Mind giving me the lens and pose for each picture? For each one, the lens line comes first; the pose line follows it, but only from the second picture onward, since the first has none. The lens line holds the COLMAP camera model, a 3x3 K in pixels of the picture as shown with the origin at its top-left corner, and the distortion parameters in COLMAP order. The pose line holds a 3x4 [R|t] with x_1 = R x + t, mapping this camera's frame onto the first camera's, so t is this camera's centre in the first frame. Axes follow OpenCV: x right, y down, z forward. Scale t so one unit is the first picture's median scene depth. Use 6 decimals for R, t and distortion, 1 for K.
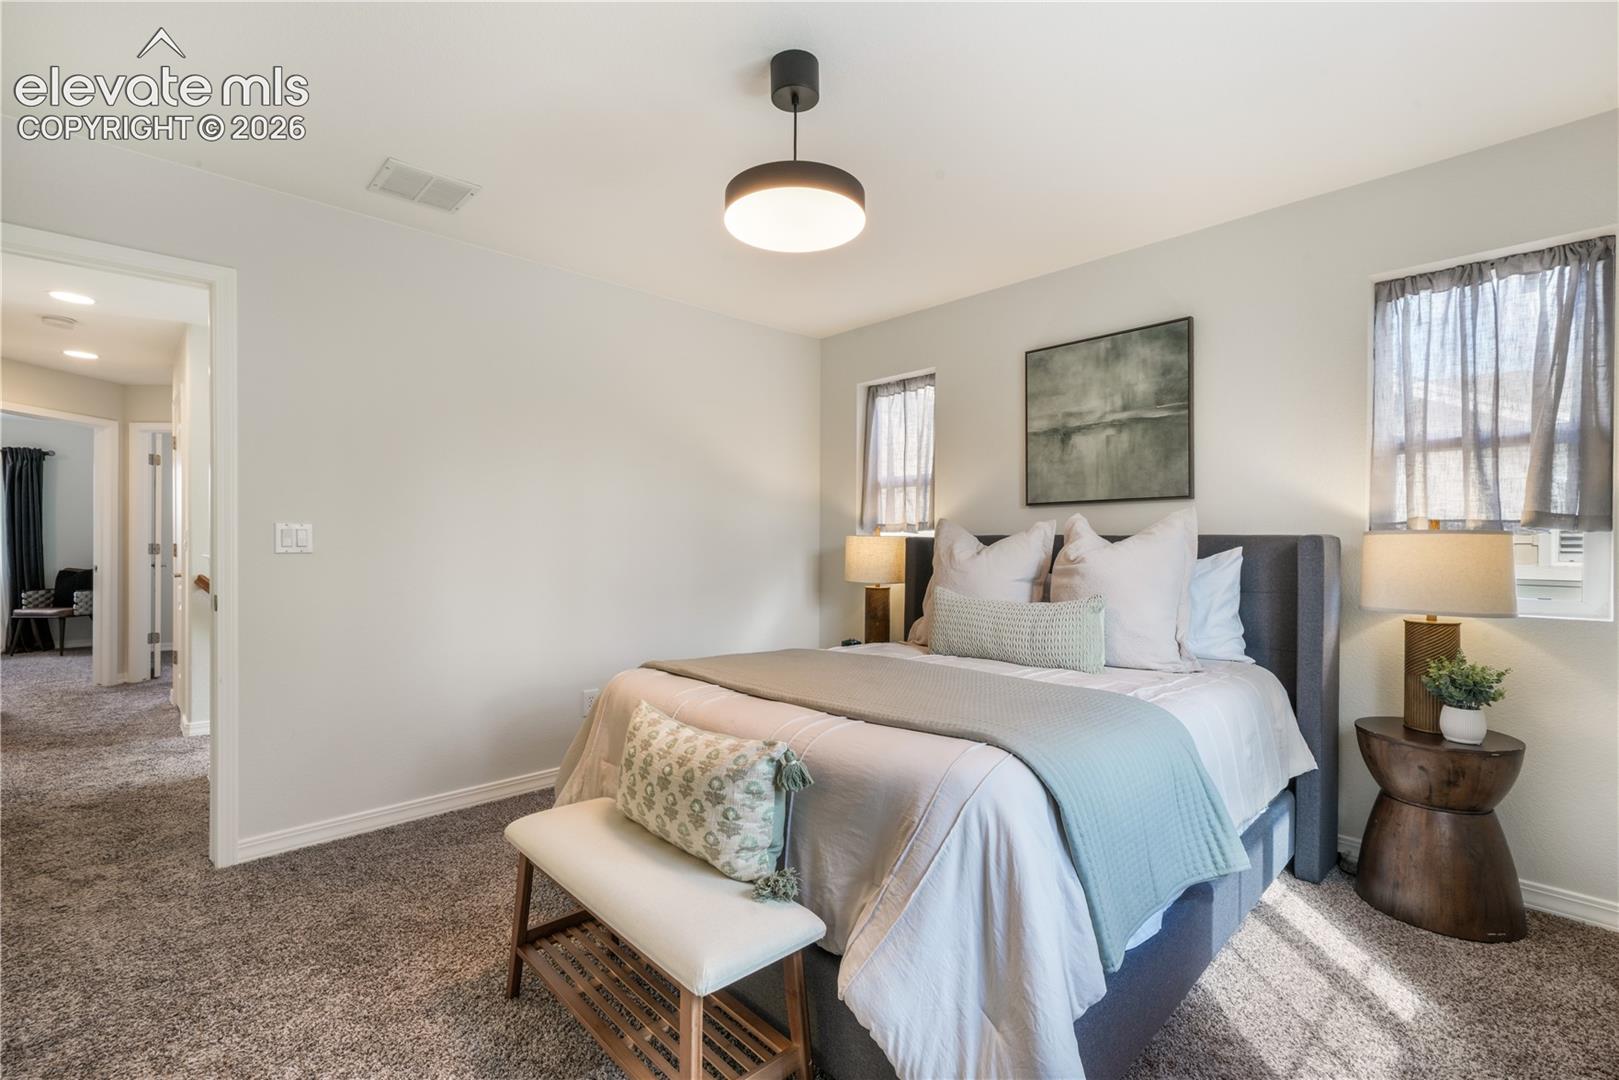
lens RADIAL K [[720.6, 0, 809.3], [0, 720.6, 539.0], [0, 0, 1]] dist [0.014209, 0.000245]
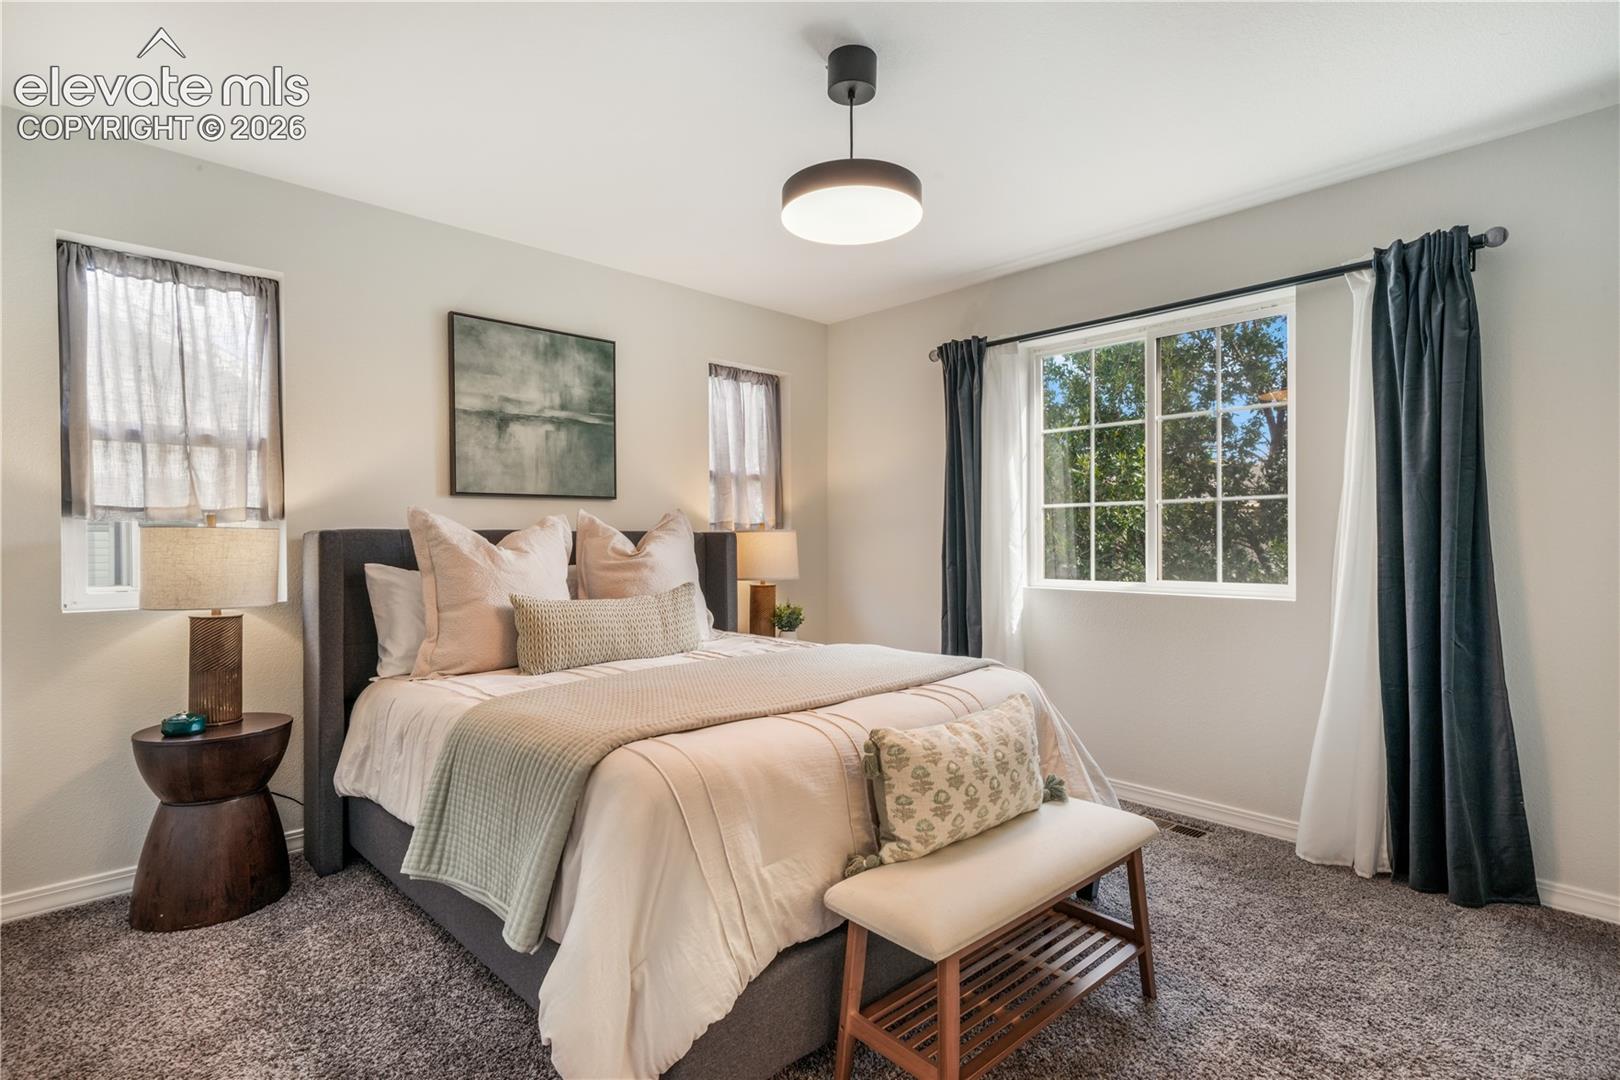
lens RADIAL K [[789.7, 0, 794.4], [0, 789.7, 539.8], [0, 0, 1]] dist [0.015537, -0.000302]
pose [[0.020336, -0.004885, 0.999781, -0.698181], [-0.001425, 0.999987, 0.004915, 0.001525], [-0.999792, -0.001525, 0.020328, 0.660882]]
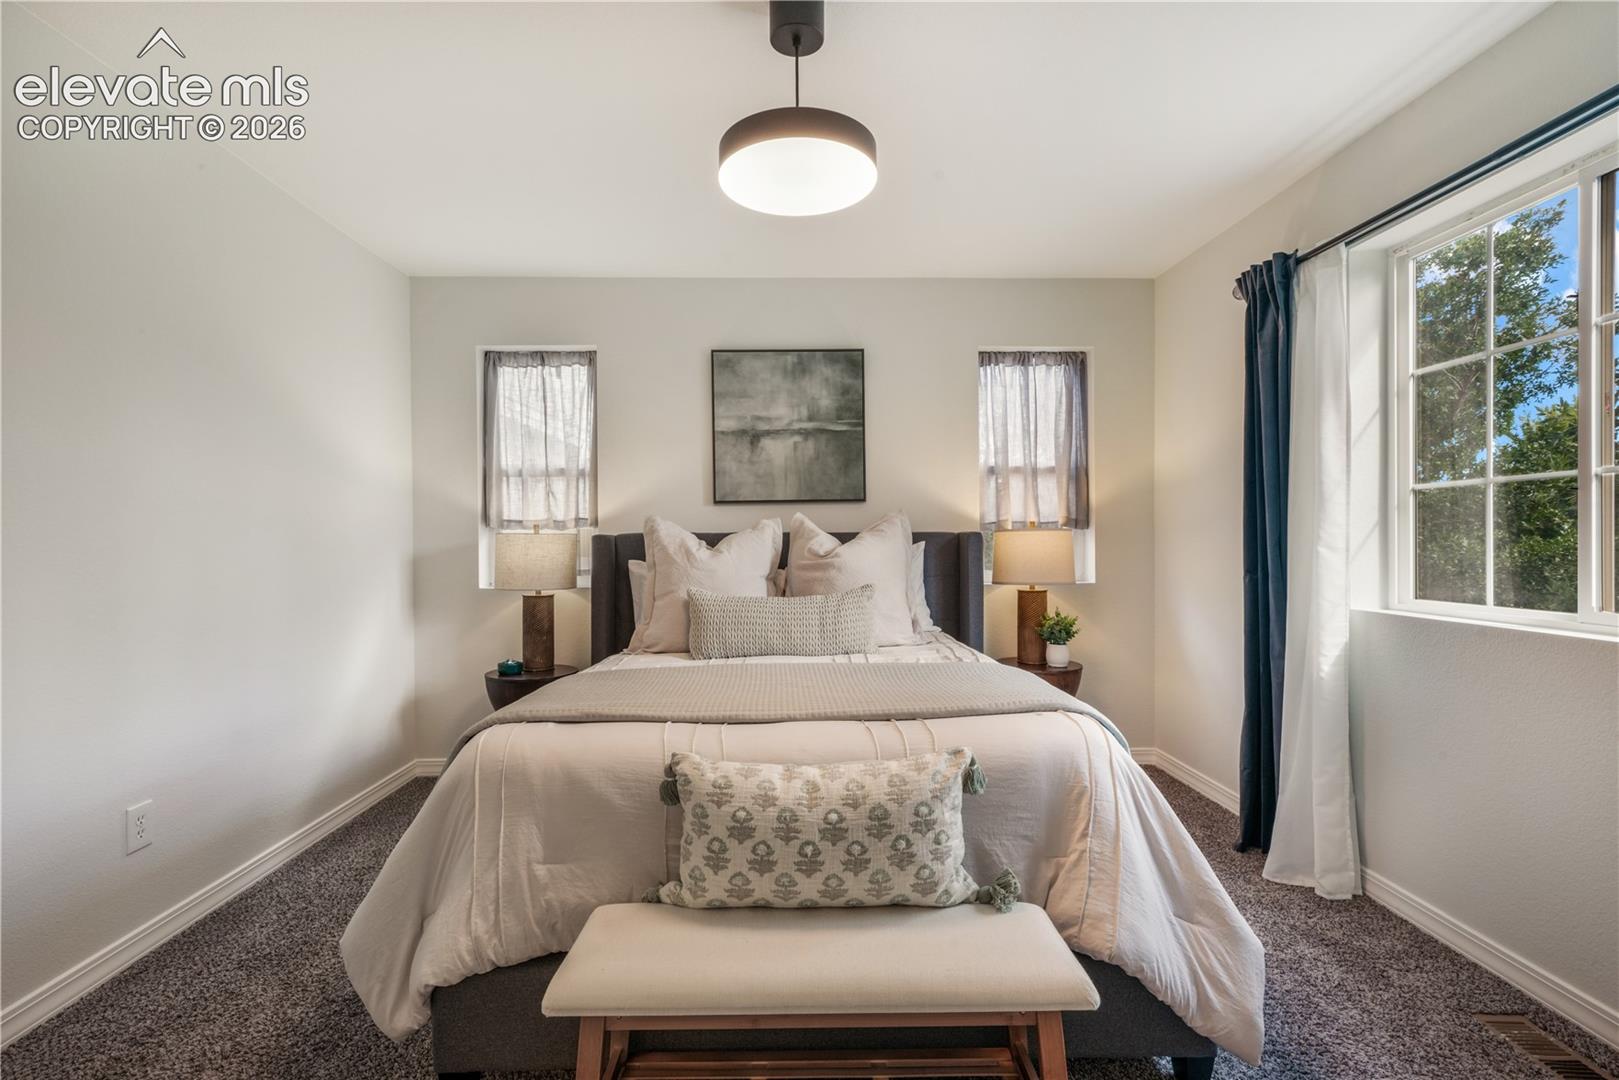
lens RADIAL K [[747.2, 0, 798.2], [0, 747.2, 541.9], [0, 0, 1]] dist [0.011283, 0.000022]
pose [[0.676889, -0.011761, 0.735991, -0.439819], [0.007250, 0.999930, 0.009311, -0.001360], [-0.736049, -0.000967, 0.676927, 0.234872]]
